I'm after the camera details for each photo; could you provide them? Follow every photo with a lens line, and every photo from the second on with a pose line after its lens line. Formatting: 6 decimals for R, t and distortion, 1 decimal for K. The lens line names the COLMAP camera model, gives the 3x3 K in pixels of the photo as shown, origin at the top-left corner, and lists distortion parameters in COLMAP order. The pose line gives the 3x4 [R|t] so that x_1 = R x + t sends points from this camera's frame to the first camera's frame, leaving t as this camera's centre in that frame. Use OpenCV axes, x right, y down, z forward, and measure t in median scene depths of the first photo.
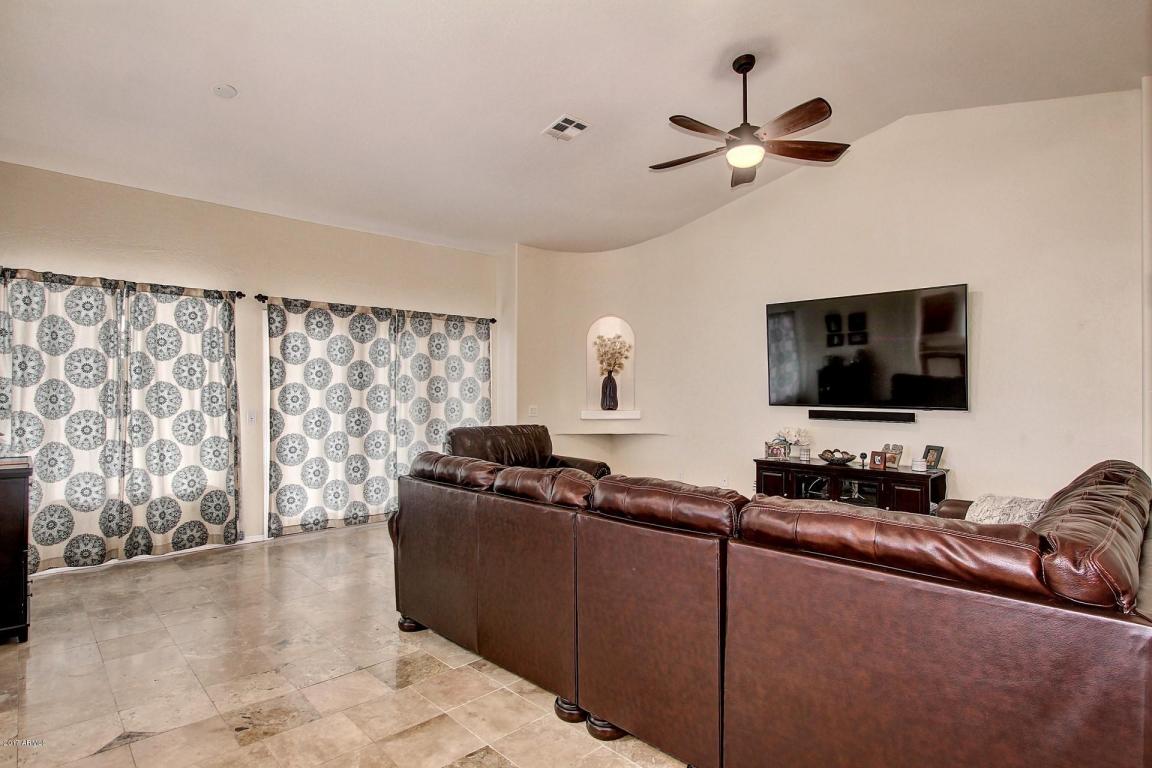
lens RADIAL K [[593.5, 0, 587.8], [0, 593.5, 390.9], [0, 0, 1]] dist [-0.021958, 0.000670]
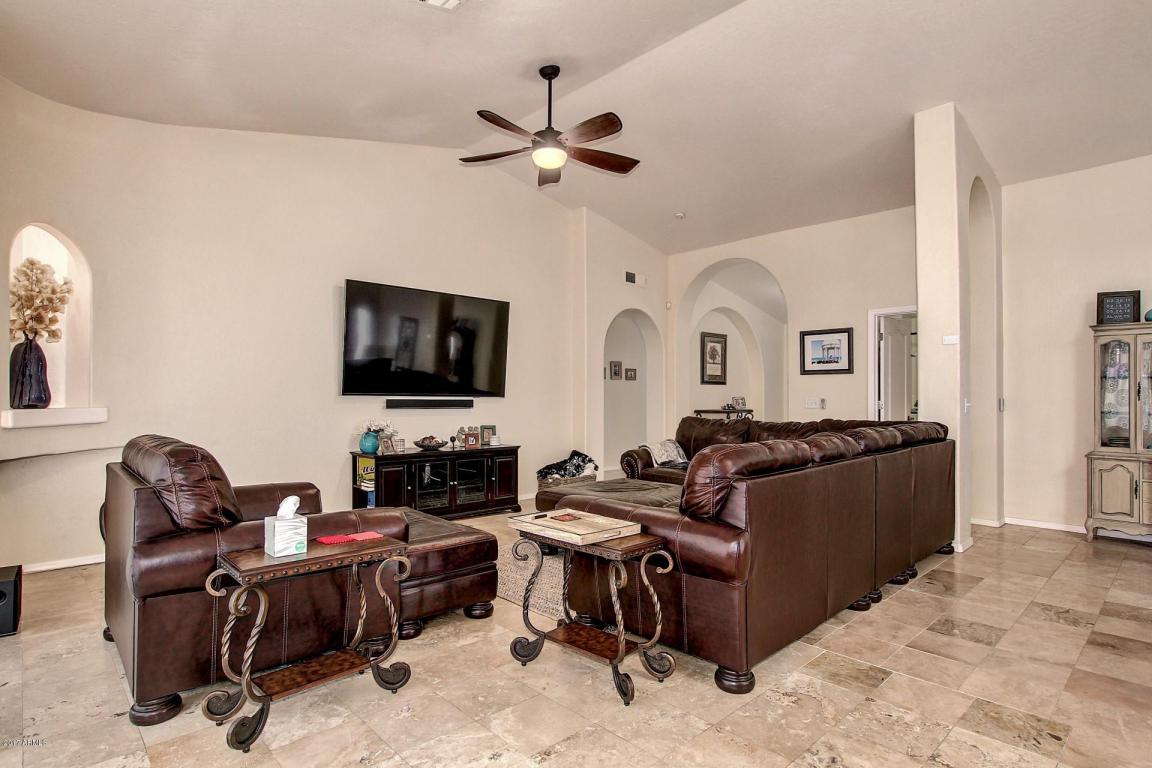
lens RADIAL K [[593.5, 0, 584.9], [0, 593.5, 387.7], [0, 0, 1]] dist [-0.021958, 0.000670]
pose [[0.020532, 0.012557, 0.999710, -0.668647], [-0.006018, 0.999905, -0.012436, 0.026496], [-0.999771, -0.005761, 0.020605, 0.758396]]
